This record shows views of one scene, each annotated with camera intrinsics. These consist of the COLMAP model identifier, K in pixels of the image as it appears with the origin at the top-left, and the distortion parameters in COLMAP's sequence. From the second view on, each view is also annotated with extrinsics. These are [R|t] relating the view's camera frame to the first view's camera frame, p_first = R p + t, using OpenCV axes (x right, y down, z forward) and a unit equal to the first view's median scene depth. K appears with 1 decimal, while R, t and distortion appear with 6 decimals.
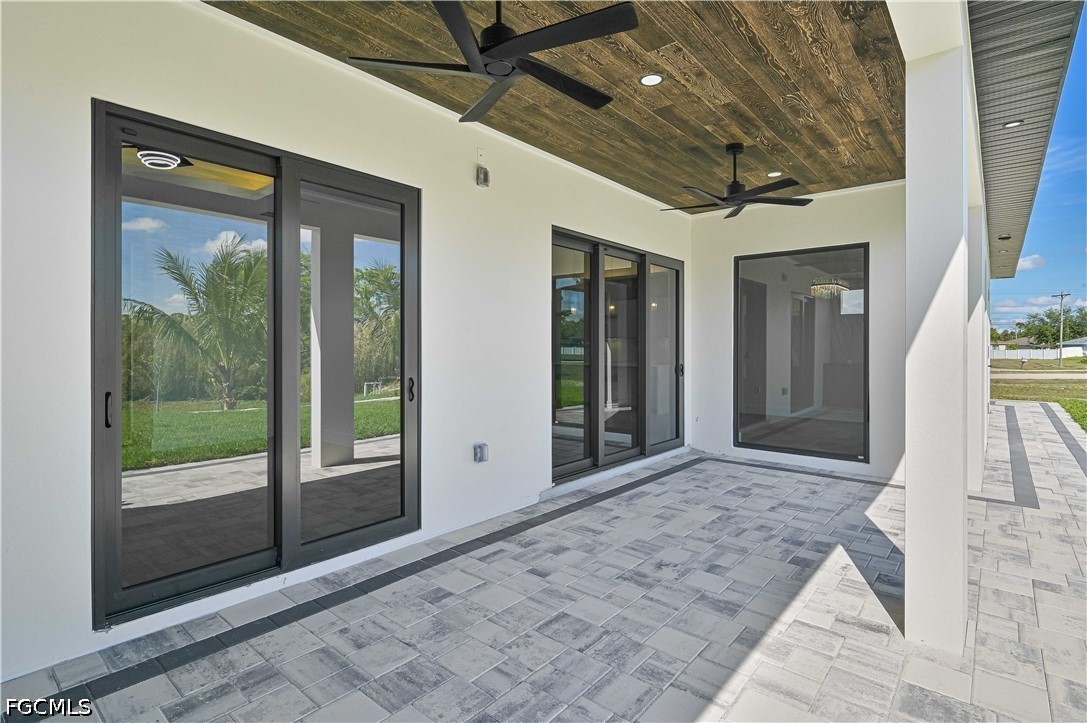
lens RADIAL K [[537.4, 0, 543.5], [0, 537.4, 361.5], [0, 0, 1]] dist [-0.002582, -0.000291]
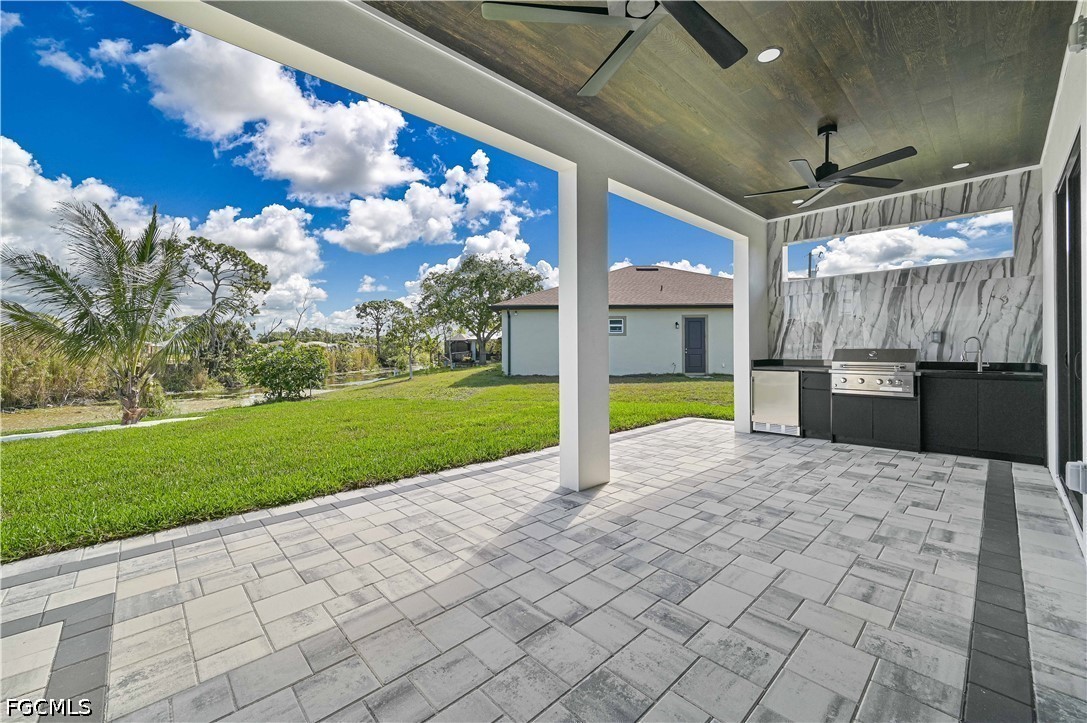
lens RADIAL K [[431.8, 0, 548.9], [0, 431.8, 349.2], [0, 0, 1]] dist [-0.000284, -0.000064]
pose [[-0.994766, 0.004178, 0.102093, 0.501262], [0.006621, 0.999700, 0.023601, 0.007207], [-0.101964, 0.024153, -0.994495, 1.737407]]
